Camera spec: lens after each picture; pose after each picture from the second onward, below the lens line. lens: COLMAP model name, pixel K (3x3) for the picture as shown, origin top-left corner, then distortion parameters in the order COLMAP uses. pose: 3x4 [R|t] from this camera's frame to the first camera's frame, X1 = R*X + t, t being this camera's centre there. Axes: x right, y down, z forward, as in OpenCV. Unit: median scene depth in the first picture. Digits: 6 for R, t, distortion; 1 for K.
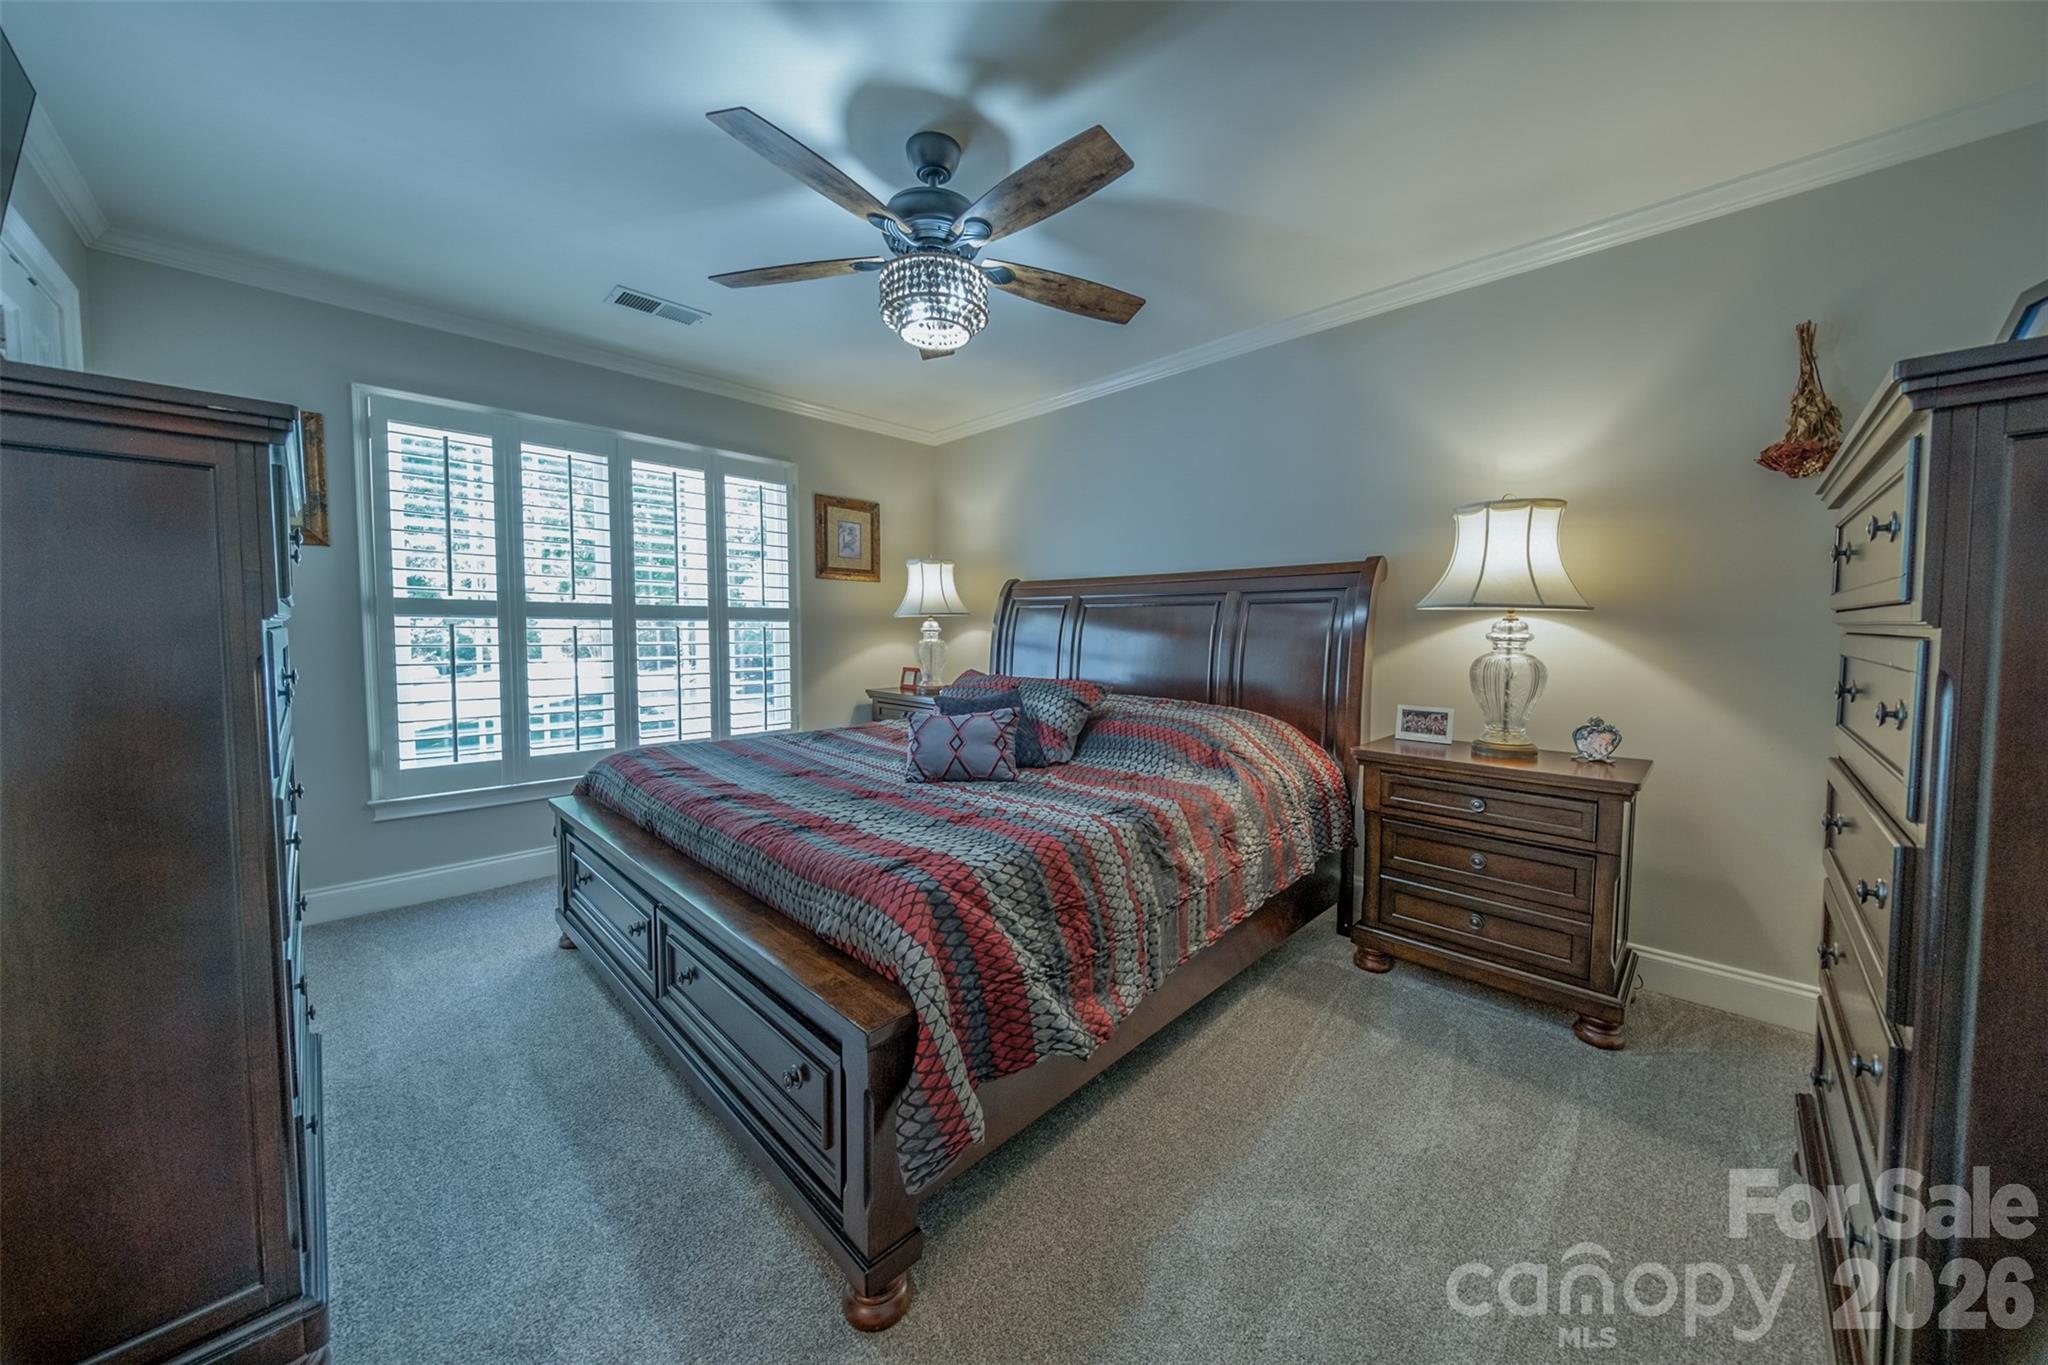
lens RADIAL K [[689.7, 0, 1021.0], [0, 689.7, 658.1], [0, 0, 1]] dist [-0.000114, -0.000002]
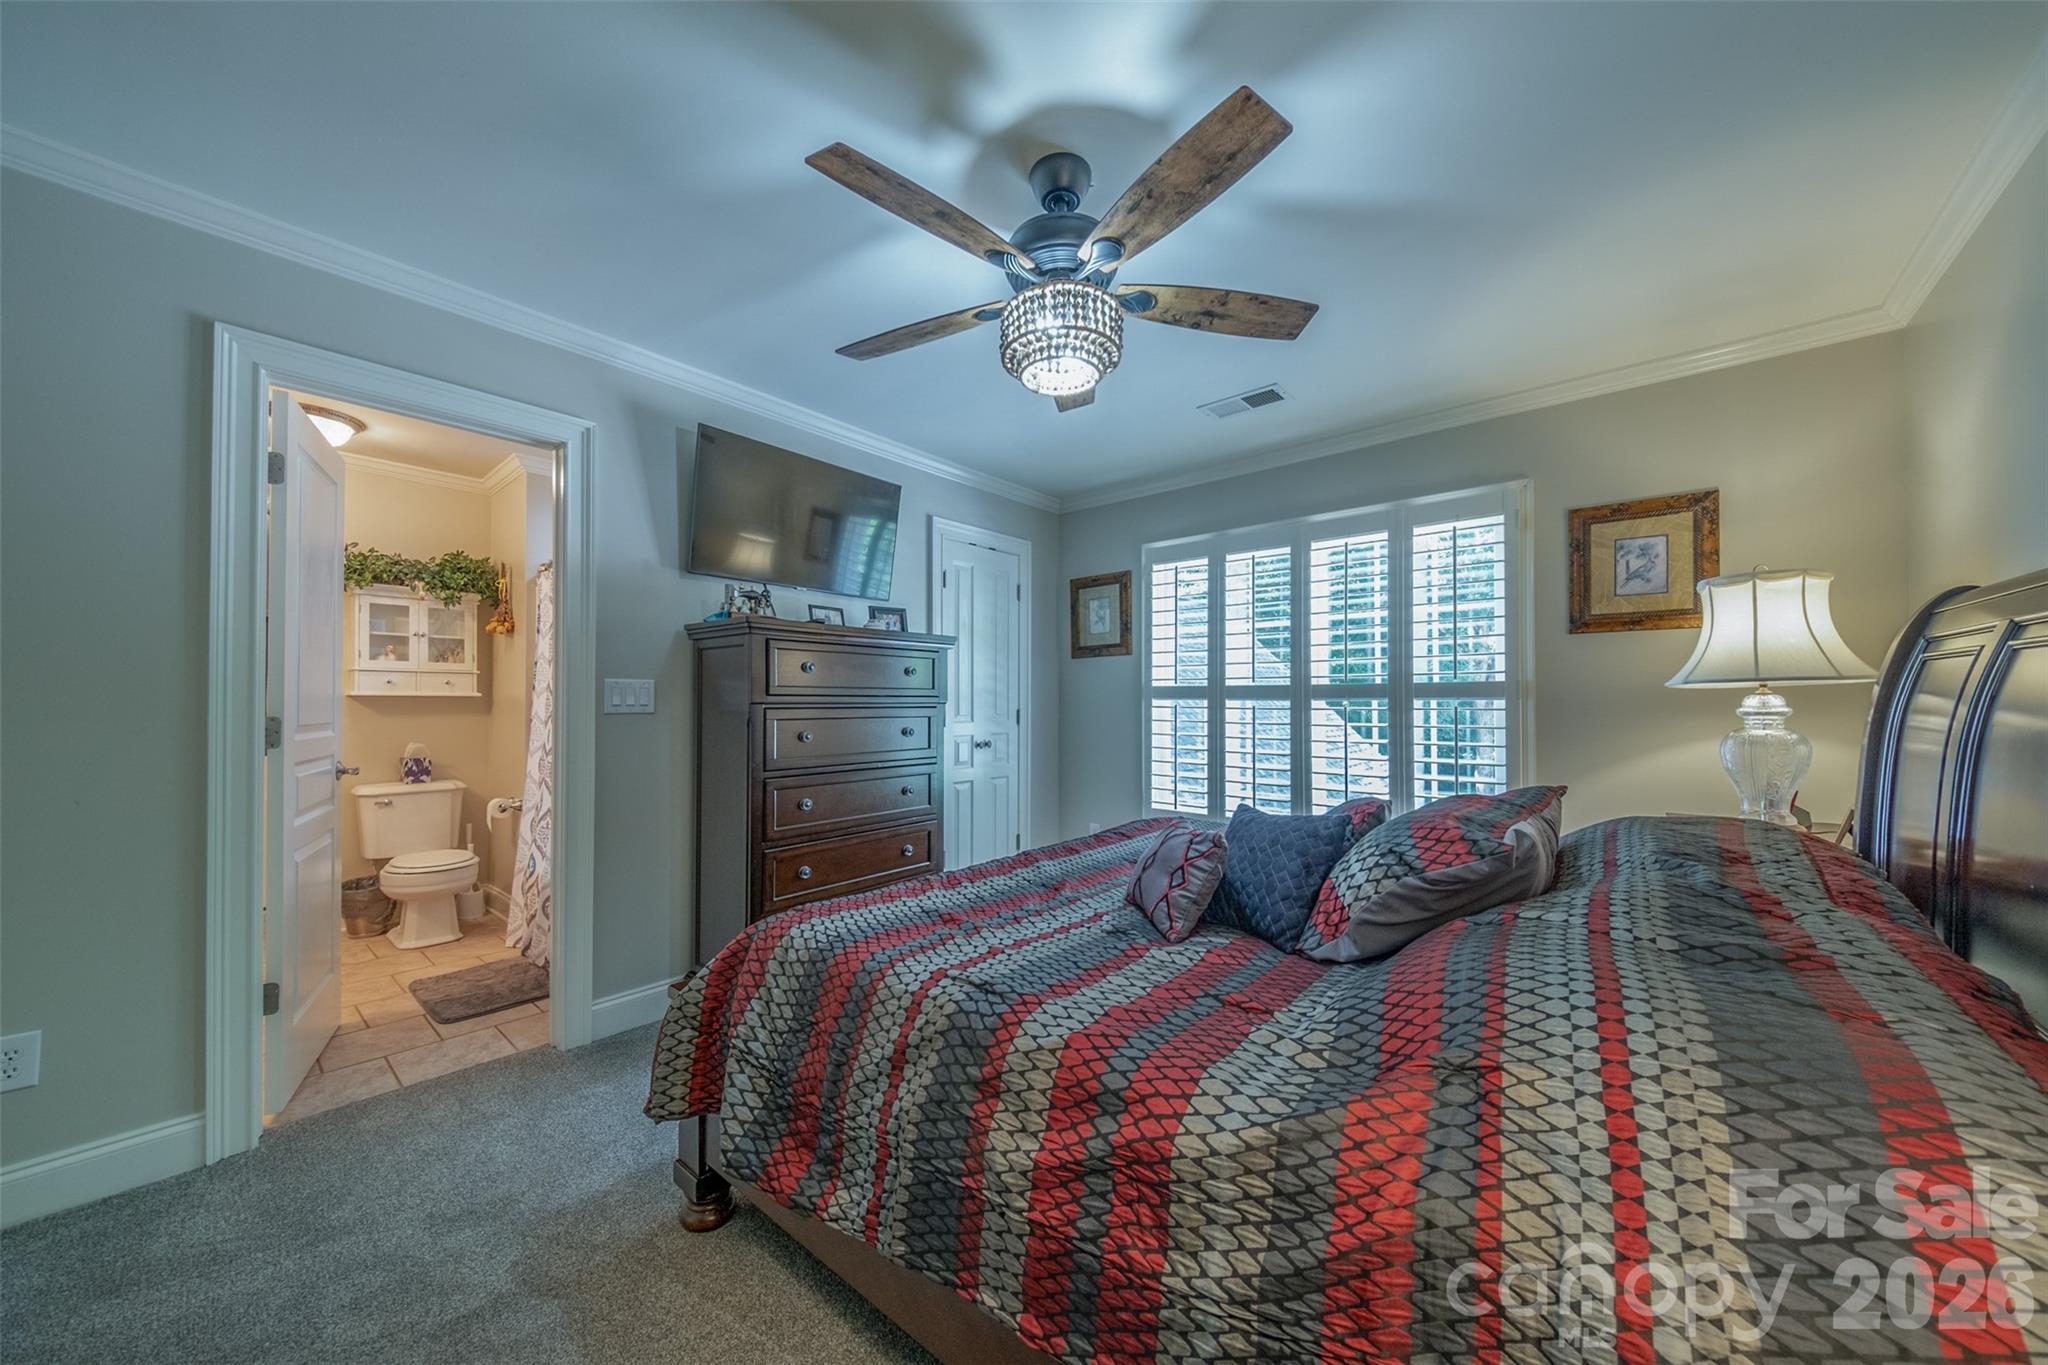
lens RADIAL K [[716.5, 0, 1020.4], [0, 716.5, 703.5], [0, 0, 1]] dist [0.001200, 0.000010]
pose [[0.061684, -0.006712, -0.998073, 0.394604], [-0.045288, 0.998929, -0.009517, -0.018700], [0.997068, 0.045788, 0.061314, 0.454447]]
